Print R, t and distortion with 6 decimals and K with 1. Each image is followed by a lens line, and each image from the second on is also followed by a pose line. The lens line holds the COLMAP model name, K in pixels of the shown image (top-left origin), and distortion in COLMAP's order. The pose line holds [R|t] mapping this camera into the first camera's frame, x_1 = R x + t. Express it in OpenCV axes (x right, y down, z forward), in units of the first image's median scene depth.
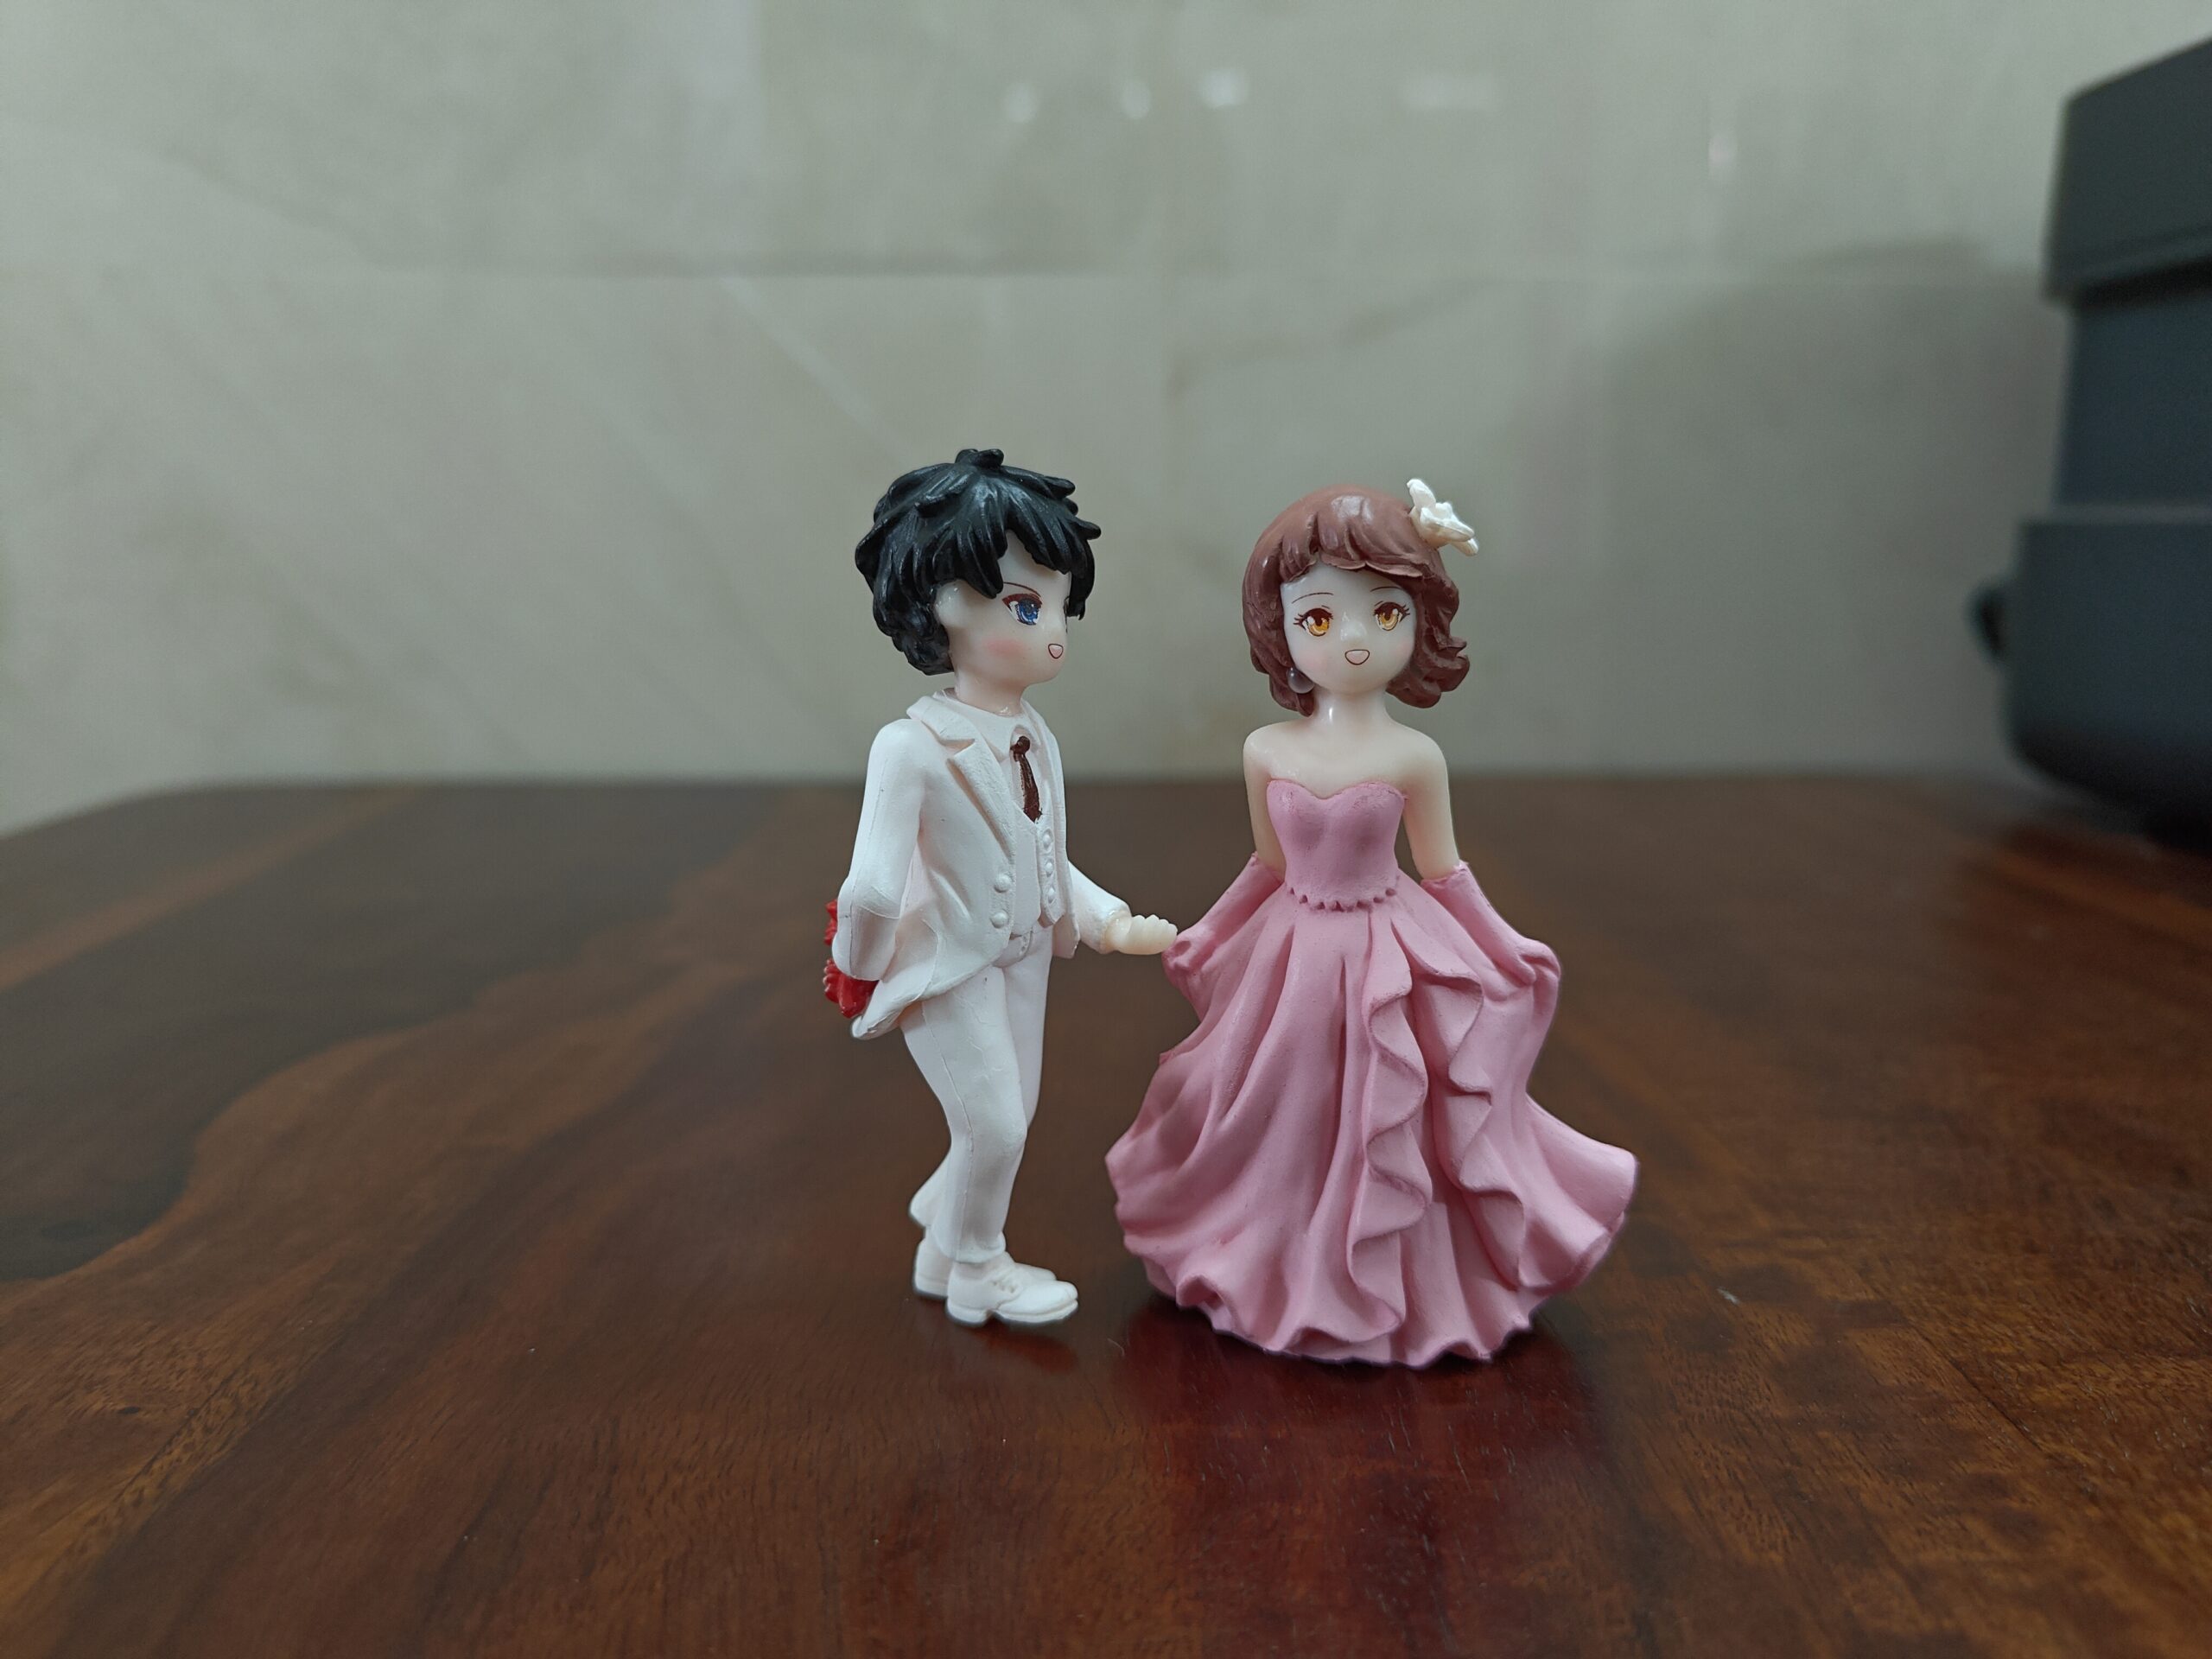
lens RADIAL K [[1552.1, 0, 1105.5], [0, 1552.1, 824.5], [0, 0, 1]] dist [-0.055238, 0.020606]
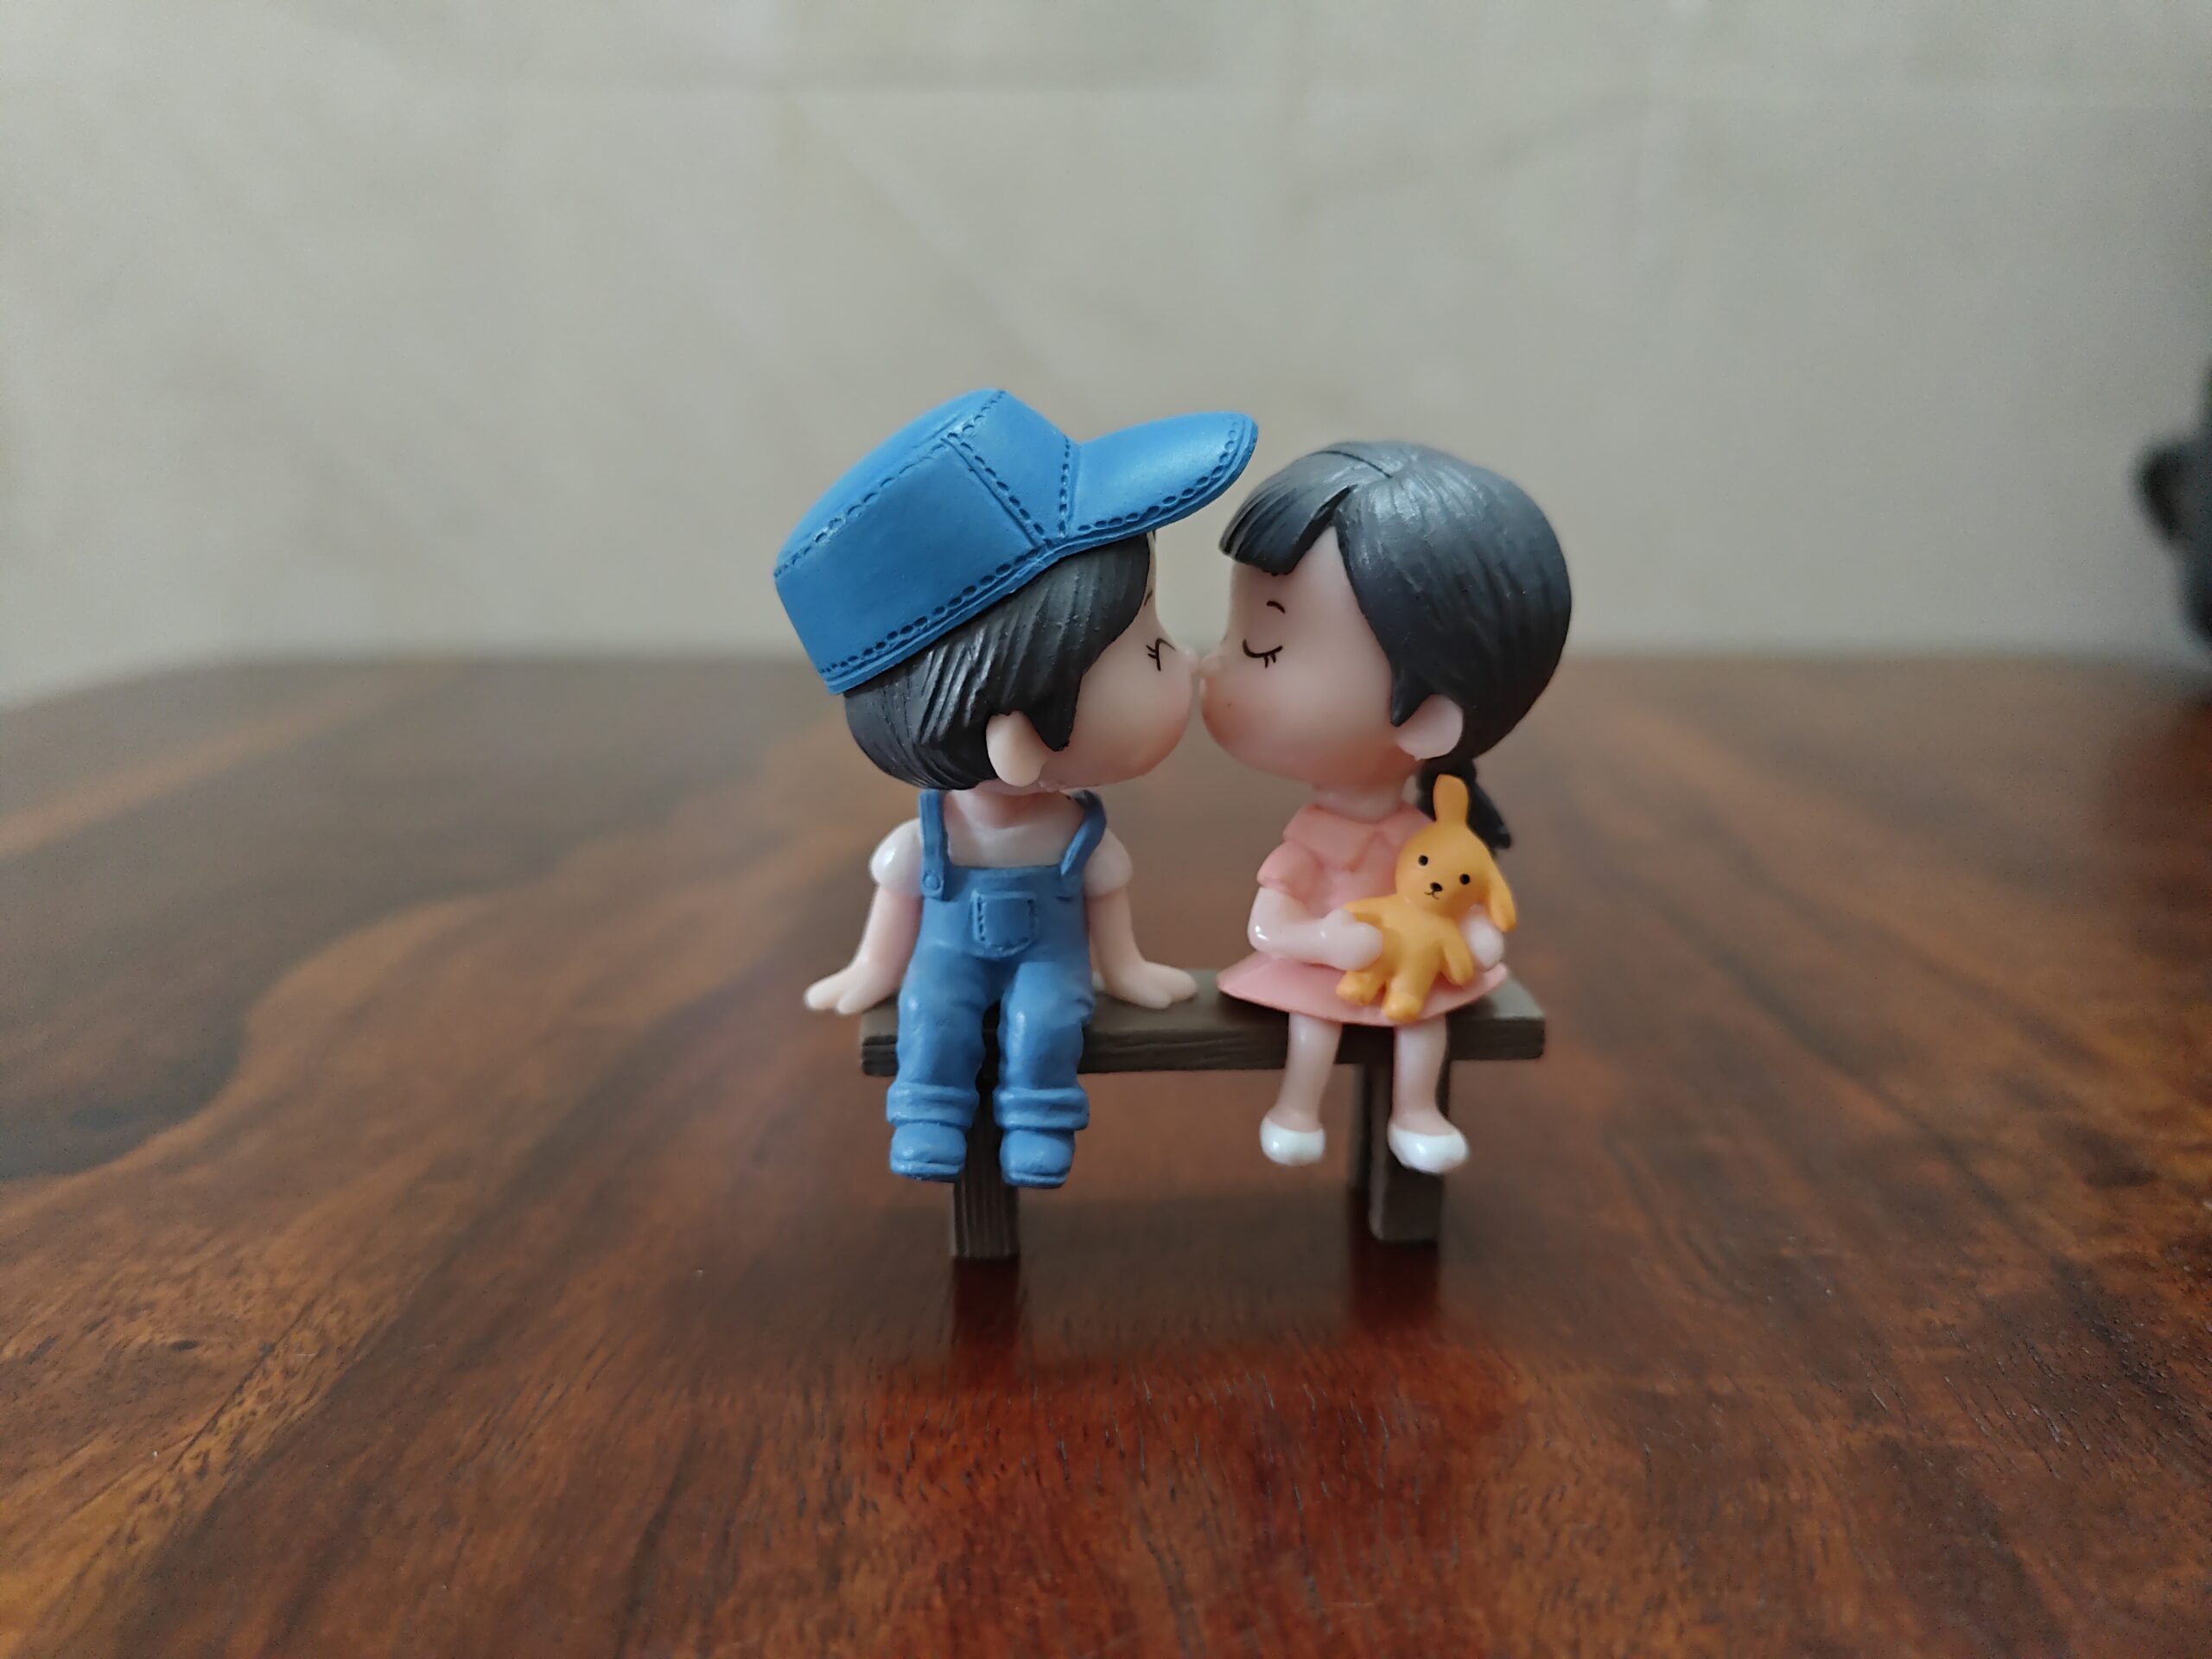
lens RADIAL K [[1572.4, 0, 1103.8], [0, 1572.4, 832.2], [0, 0, 1]] dist [-0.073638, 0.026607]
pose [[0.999874, 0.007580, -0.013919, -0.182156], [-0.006808, 0.998478, 0.054732, 0.089077], [0.014313, -0.054631, 0.998404, 0.266675]]
